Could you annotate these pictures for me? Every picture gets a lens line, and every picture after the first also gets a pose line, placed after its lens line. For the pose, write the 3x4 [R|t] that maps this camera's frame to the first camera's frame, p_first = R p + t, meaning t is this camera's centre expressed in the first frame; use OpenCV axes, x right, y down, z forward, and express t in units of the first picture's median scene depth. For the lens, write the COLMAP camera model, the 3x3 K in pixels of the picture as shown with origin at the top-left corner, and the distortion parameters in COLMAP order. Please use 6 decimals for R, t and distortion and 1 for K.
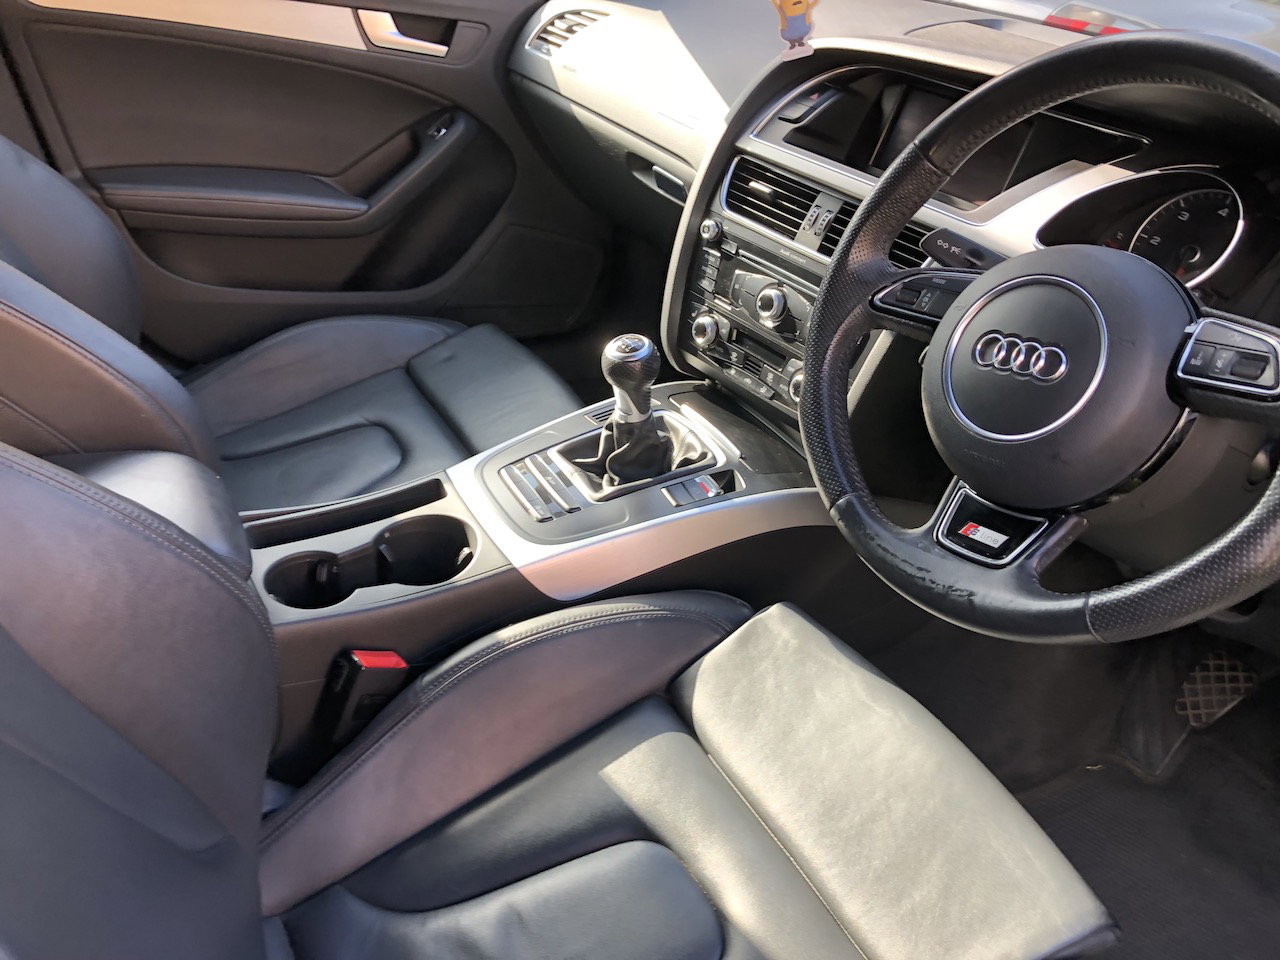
lens RADIAL K [[1049.3, 0, 640.0], [0, 1049.3, 480.0], [0, 0, 1]] dist [0.113671, -0.203109]
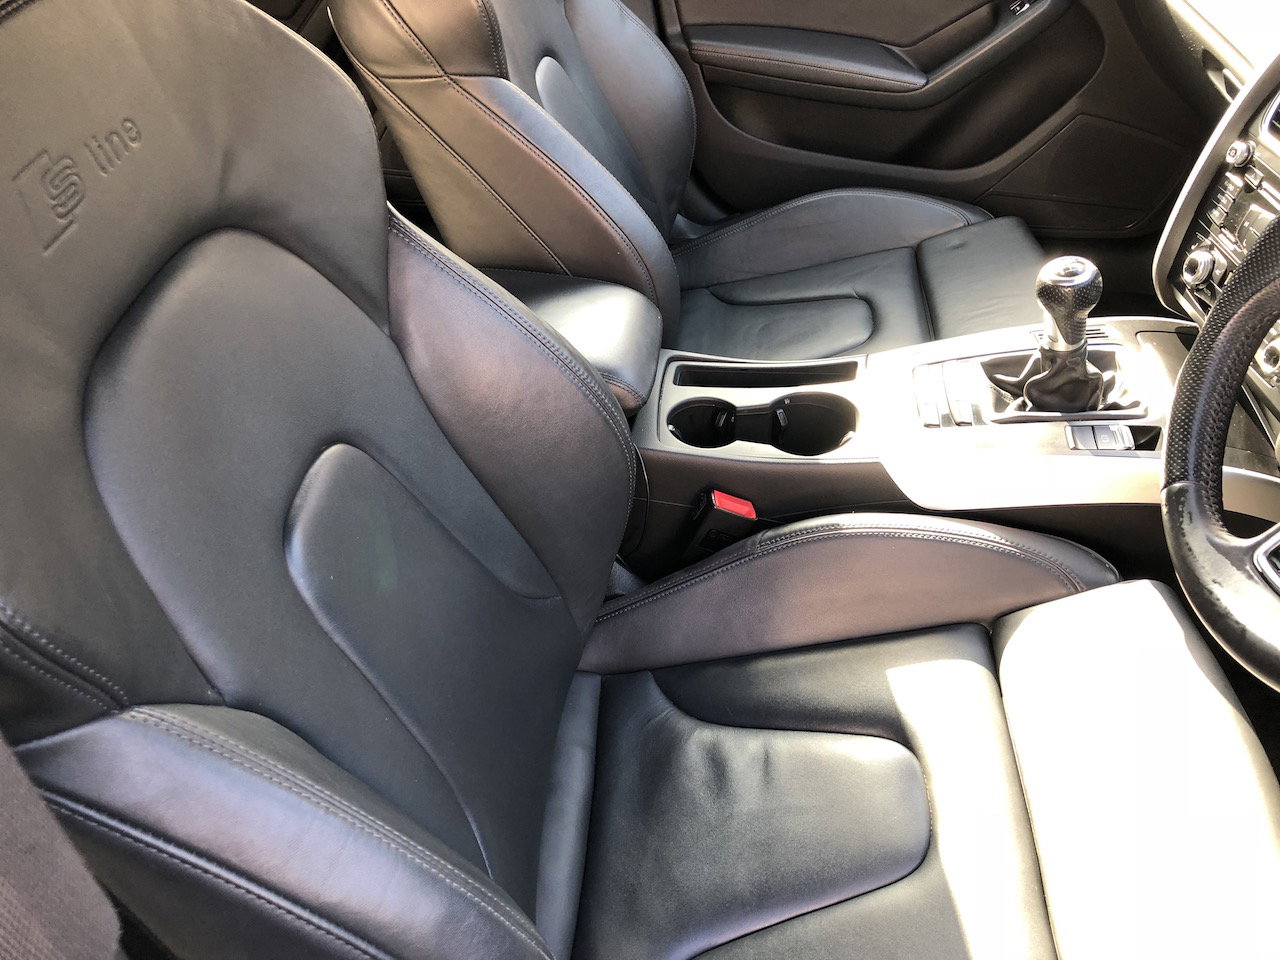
lens RADIAL K [[1052.5, 0, 640.0], [0, 1052.5, 480.0], [0, 0, 1]] dist [0.036243, -0.035917]
pose [[0.824200, 0.286530, -0.488462, 0.169406], [-0.222420, 0.957027, 0.186089, -0.034662], [0.520791, -0.044731, 0.852511, -0.010043]]
